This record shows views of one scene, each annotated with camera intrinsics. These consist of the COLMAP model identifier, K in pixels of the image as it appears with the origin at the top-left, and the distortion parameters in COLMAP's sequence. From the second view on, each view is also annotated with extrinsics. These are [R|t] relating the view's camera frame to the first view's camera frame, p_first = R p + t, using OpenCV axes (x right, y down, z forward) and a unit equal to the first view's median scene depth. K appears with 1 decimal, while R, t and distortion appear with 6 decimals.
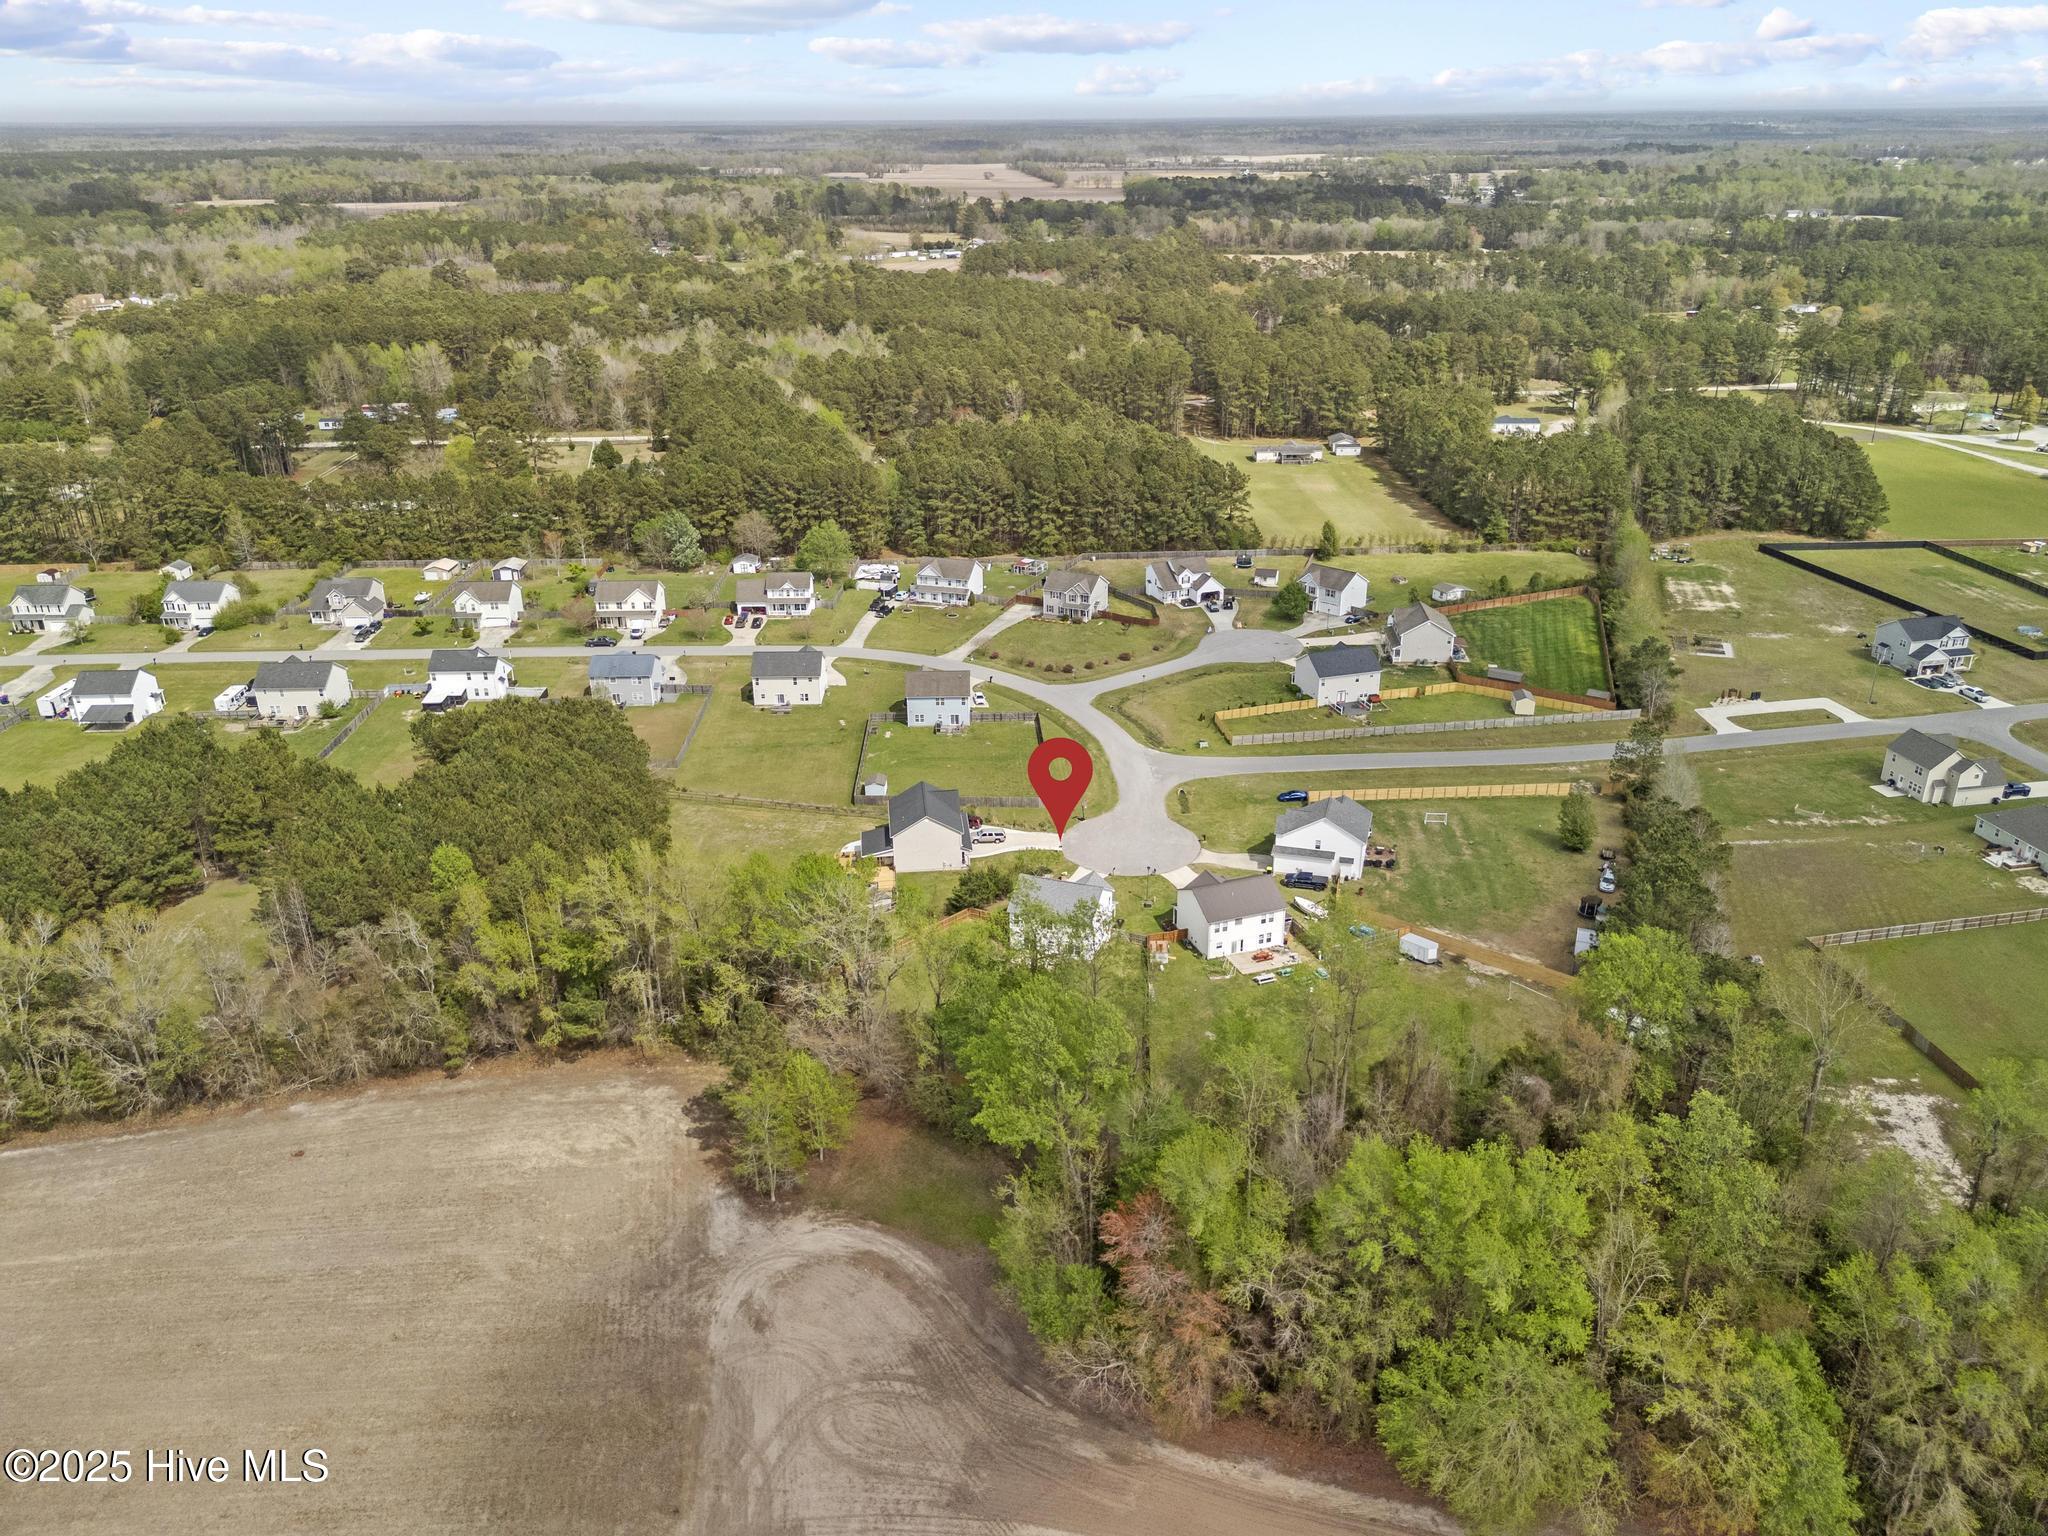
lens RADIAL K [[1489.6, 0, 1028.0], [0, 1489.6, 795.9], [0, 0, 1]] dist [0.078873, -0.085000]
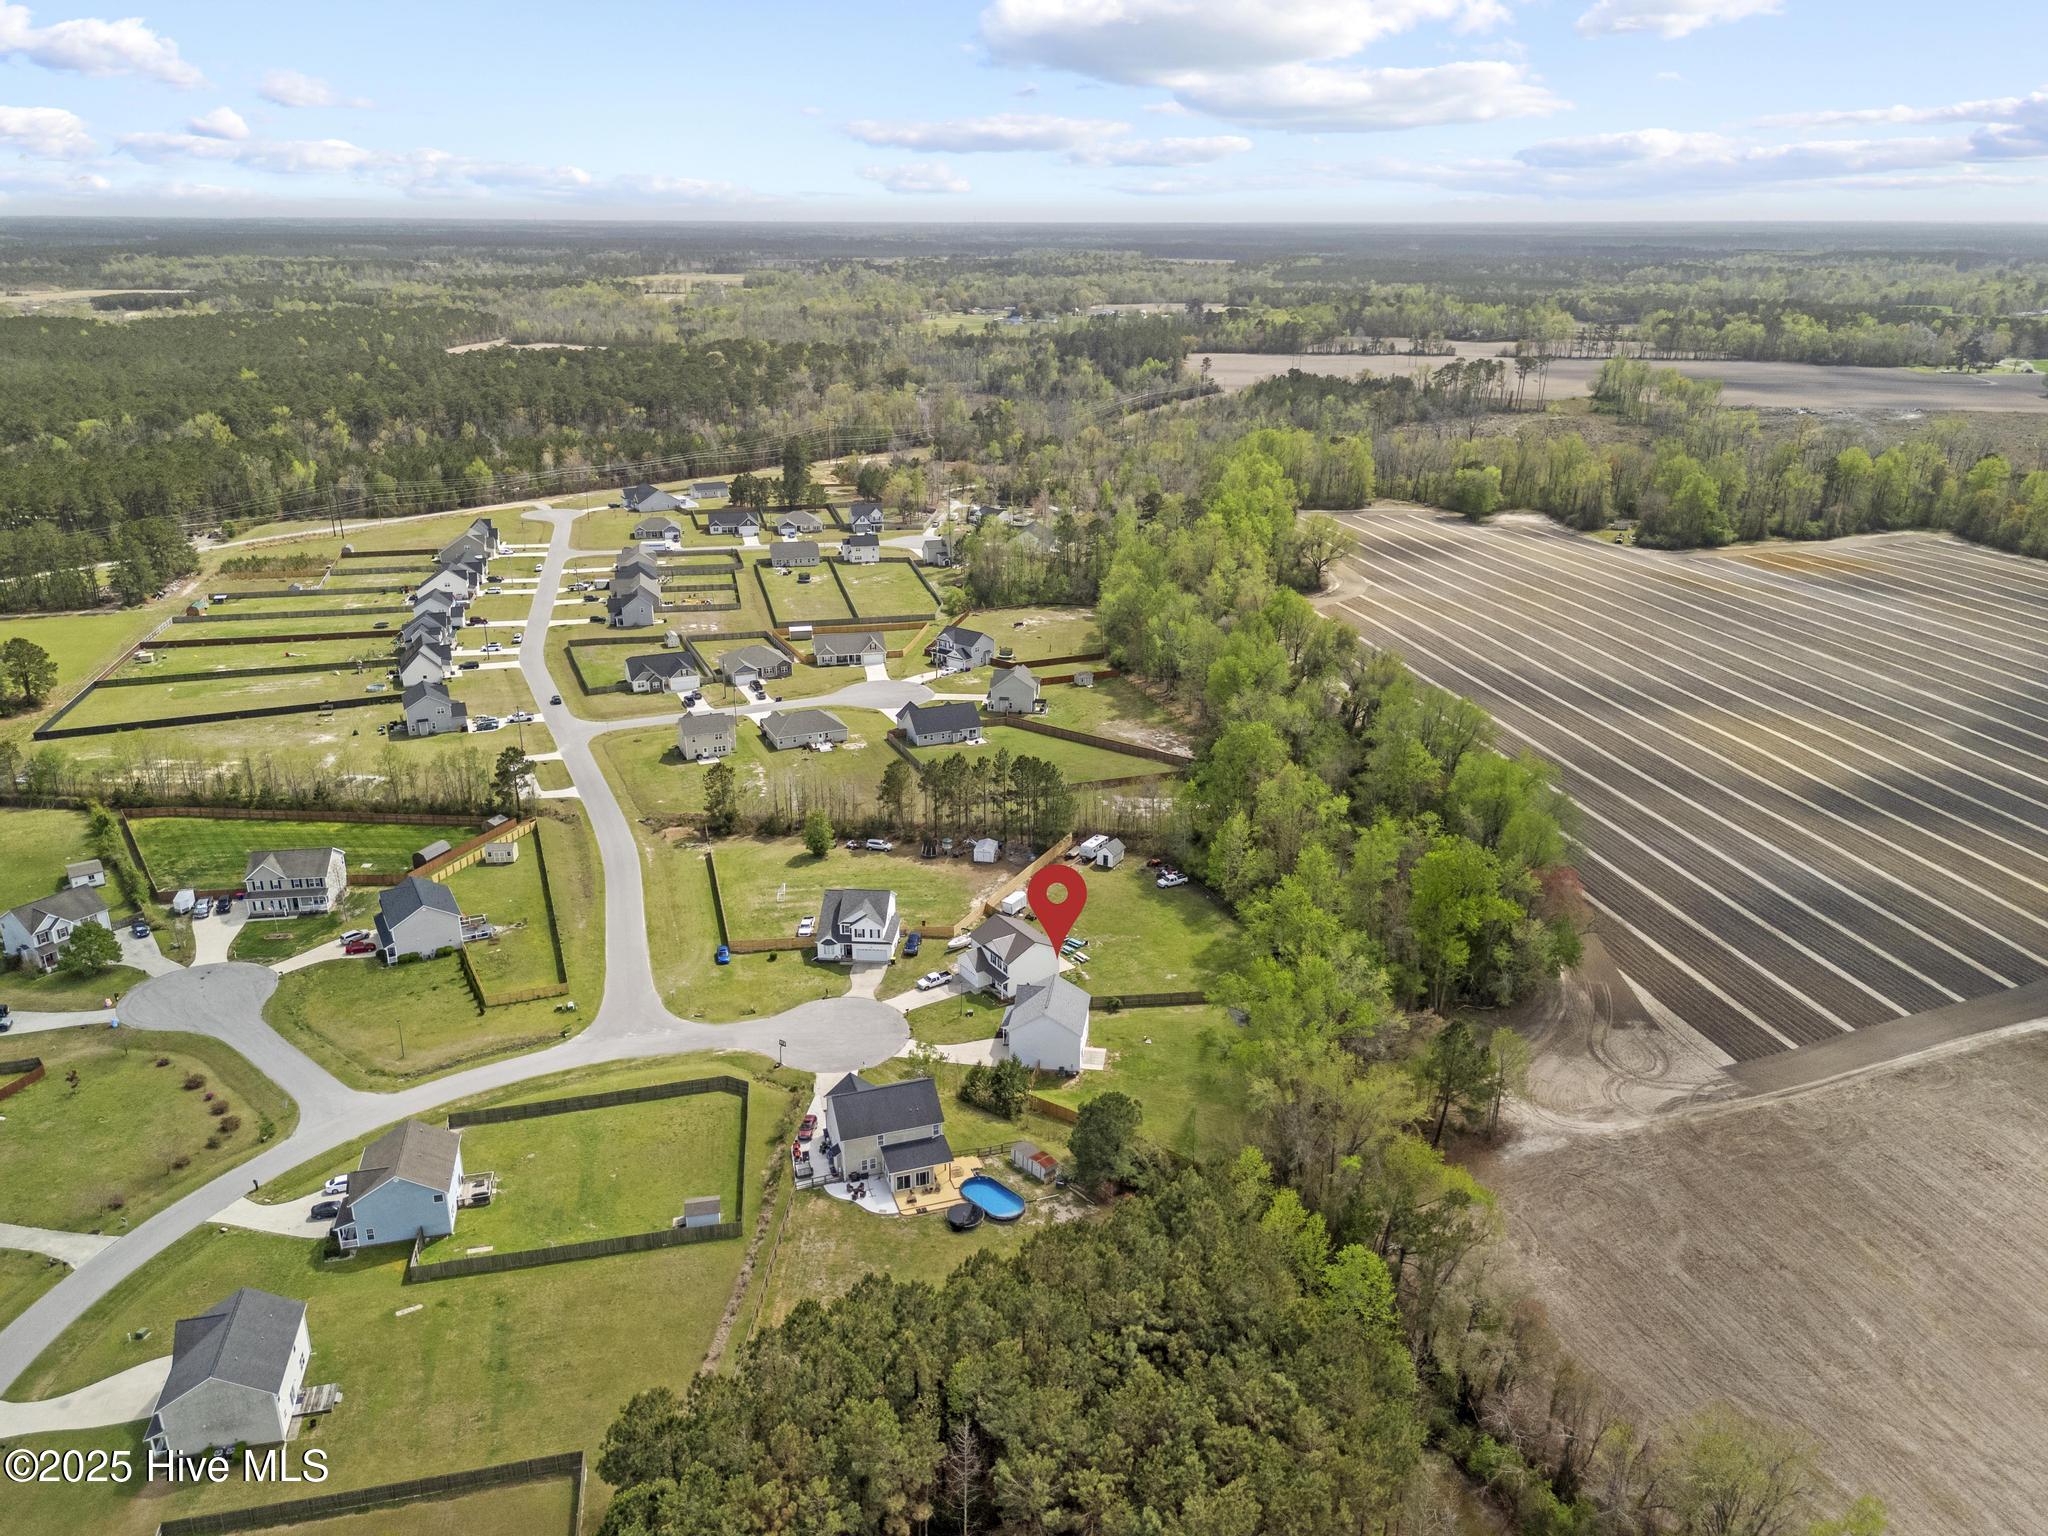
lens RADIAL K [[1499.3, 0, 1028.5], [0, 1499.3, 775.5], [0, 0, 1]] dist [0.104037, -0.133057]
pose [[-0.207119, -0.333369, 0.919765, -0.530109], [0.401149, 0.828542, 0.390638, -0.290038], [-0.892290, 0.449871, -0.037876, 0.572150]]
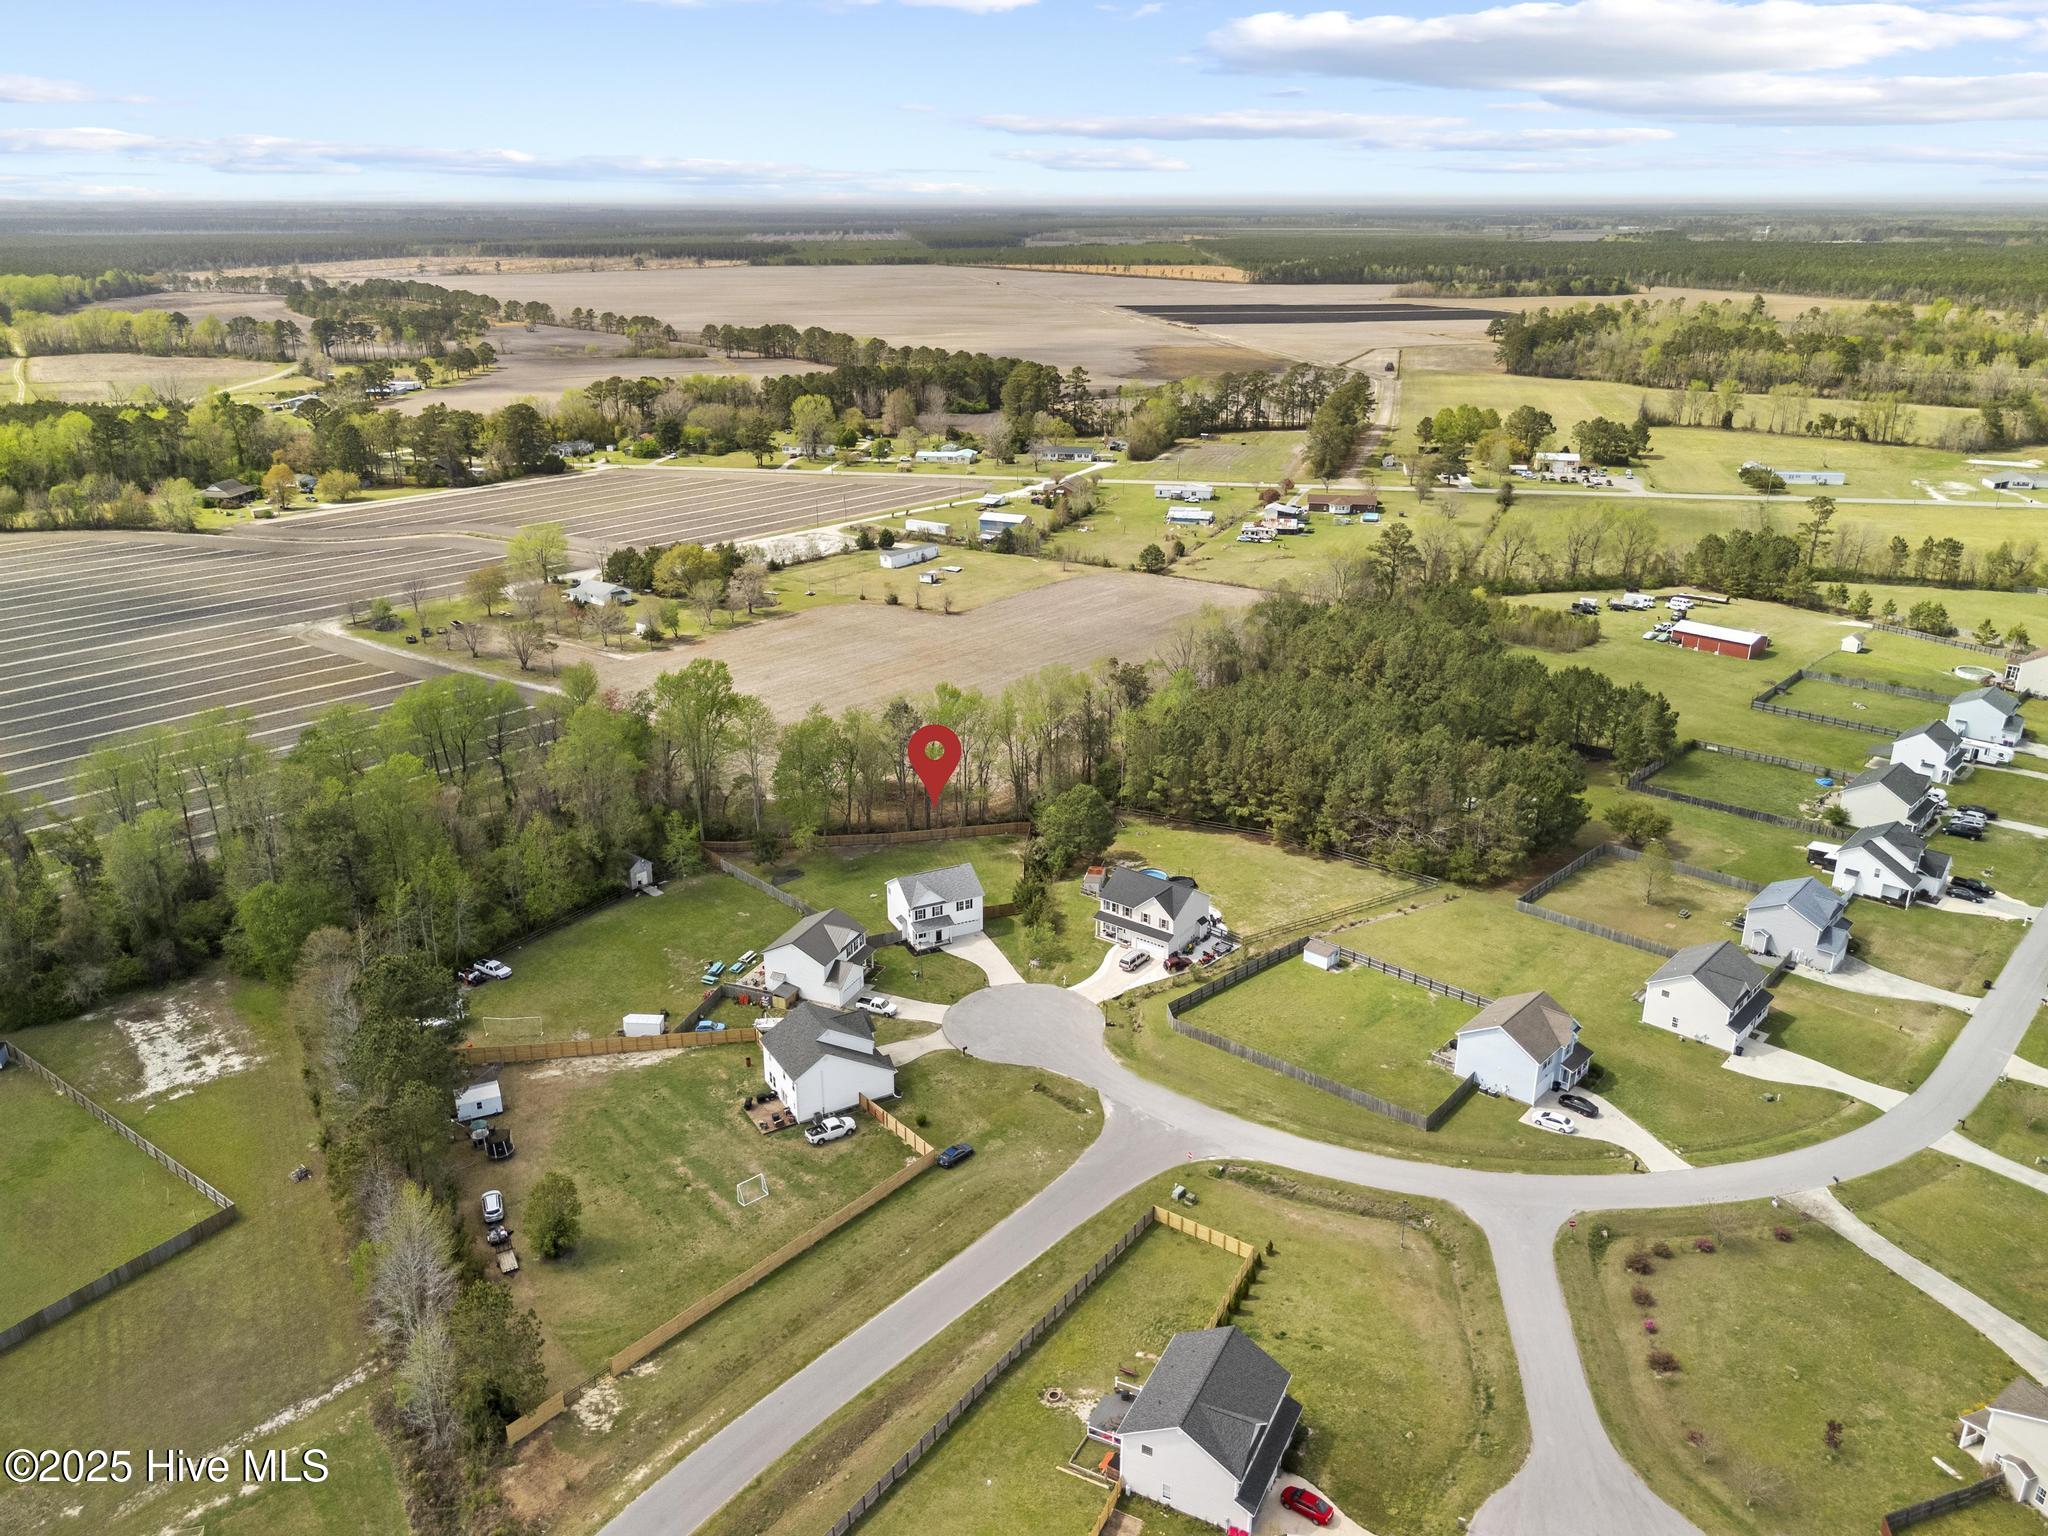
lens RADIAL K [[1508.2, 0, 1032.0], [0, 1508.2, 769.6], [0, 0, 1]] dist [0.077789, -0.083177]
pose [[-0.691049, 0.260442, -0.674257, 0.415490], [-0.293450, 0.751404, 0.590999, -0.400525], [0.660560, 0.606269, -0.442830, 0.874320]]
